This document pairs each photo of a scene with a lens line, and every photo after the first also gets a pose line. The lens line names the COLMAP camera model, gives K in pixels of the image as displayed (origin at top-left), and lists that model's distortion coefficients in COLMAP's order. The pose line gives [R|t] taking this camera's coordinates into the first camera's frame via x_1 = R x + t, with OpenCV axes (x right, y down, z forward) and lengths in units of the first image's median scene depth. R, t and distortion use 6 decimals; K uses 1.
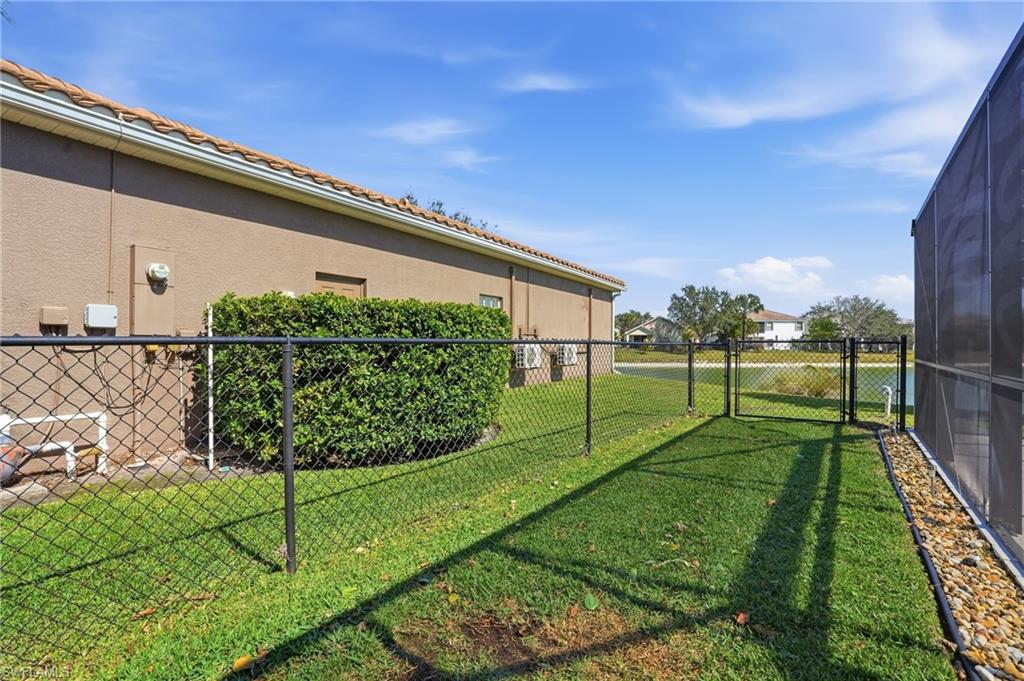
lens RADIAL K [[471.9, 0, 512.5], [0, 471.9, 345.6], [0, 0, 1]] dist [-0.043432, 0.007601]
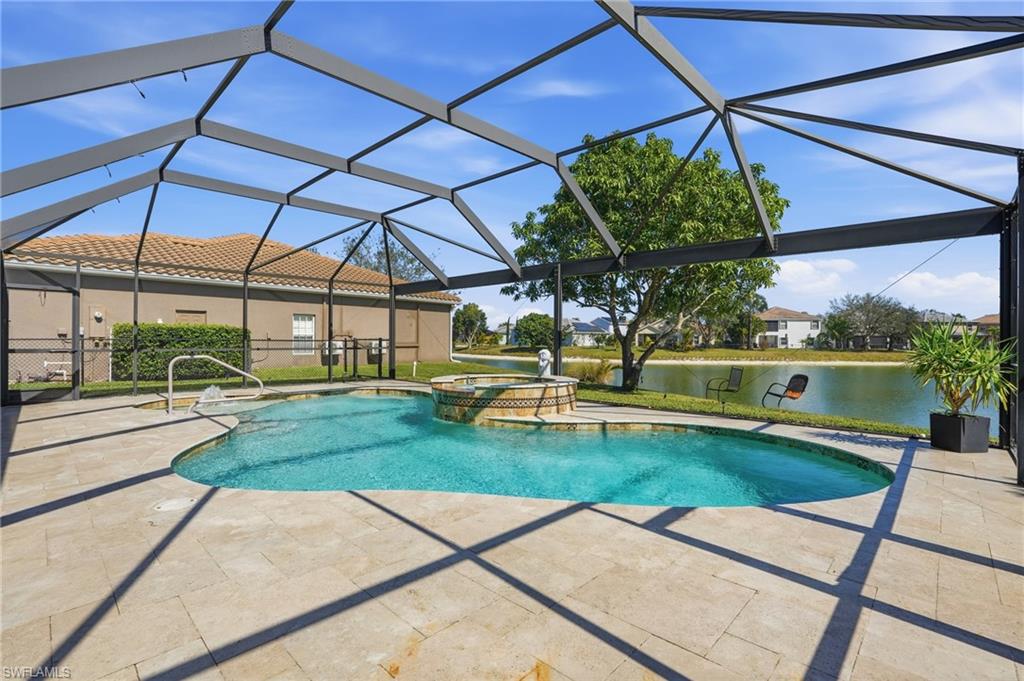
lens RADIAL K [[471.9, 0, 515.1], [0, 471.9, 343.5], [0, 0, 1]] dist [-0.043432, 0.007601]
pose [[0.991239, 0.002902, -0.132045, 0.121264], [-0.002908, 0.999996, 0.000152, 0.000494], [0.132045, 0.000234, 0.991244, -0.082453]]
